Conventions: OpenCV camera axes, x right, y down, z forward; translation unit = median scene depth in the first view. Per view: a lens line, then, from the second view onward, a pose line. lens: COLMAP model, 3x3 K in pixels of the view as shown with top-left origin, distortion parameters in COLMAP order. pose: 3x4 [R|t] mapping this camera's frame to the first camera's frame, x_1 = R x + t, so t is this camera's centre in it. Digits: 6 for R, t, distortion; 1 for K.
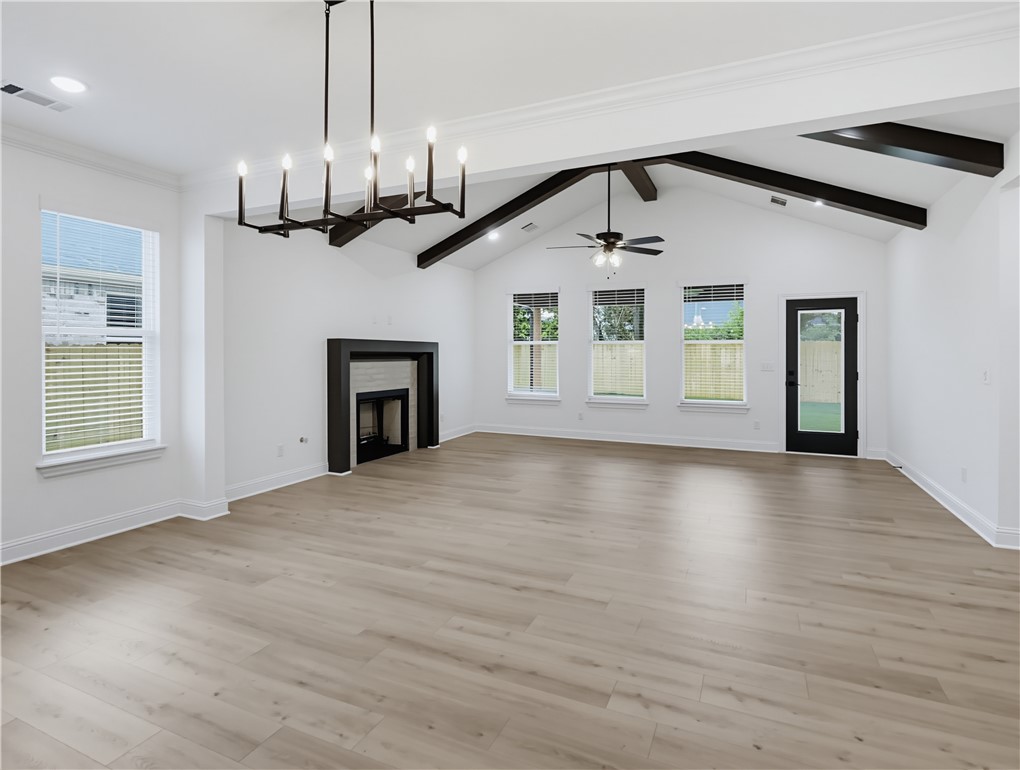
lens RADIAL K [[549.6, 0, 503.4], [0, 549.6, 349.7], [0, 0, 1]] dist [-0.000216, 0.000225]
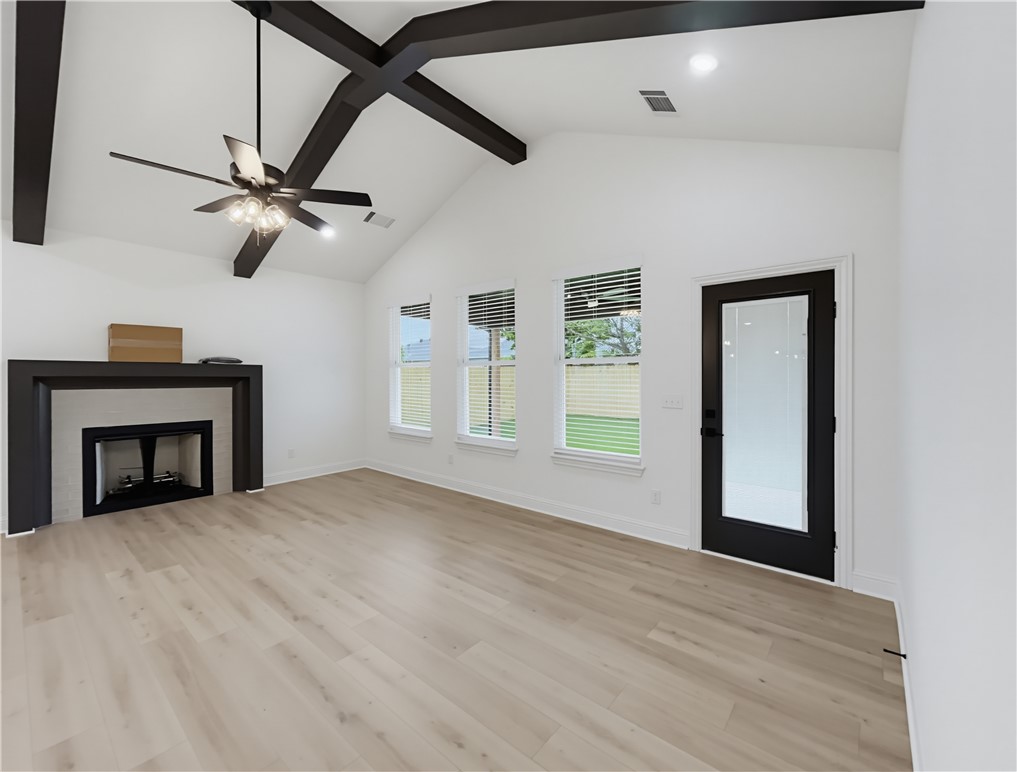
lens RADIAL K [[429.7, 0, 500.8], [0, 429.7, 375.4], [0, 0, 1]] dist [-0.000524, 0.000000]
pose [[0.958644, -0.000724, -0.284608, 0.442288], [0.000605, 1.000000, -0.000508, 0.002589], [0.284608, 0.000315, 0.958644, 0.509156]]
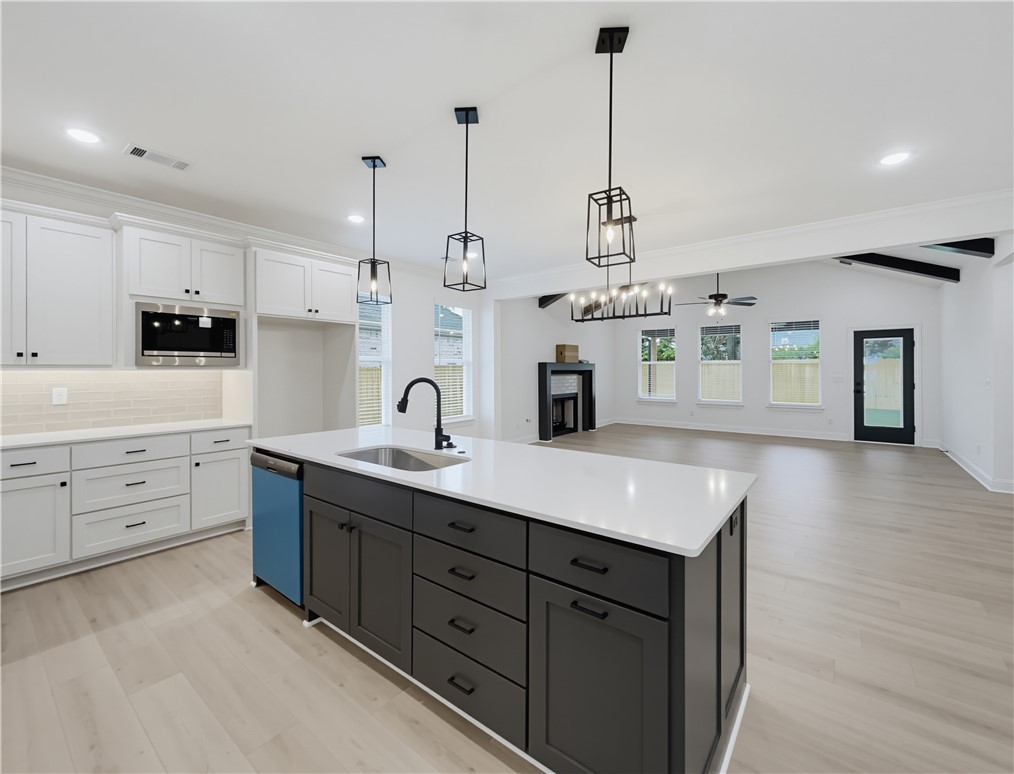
lens RADIAL K [[442.6, 0, 494.3], [0, 442.6, 368.5], [0, 0, 1]] dist [0.001359, 0.000149]
pose [[0.970411, -0.005443, -0.241396, -0.099043], [0.006013, 0.999981, 0.001624, -0.003822], [0.241383, -0.003028, 0.970425, -0.308974]]
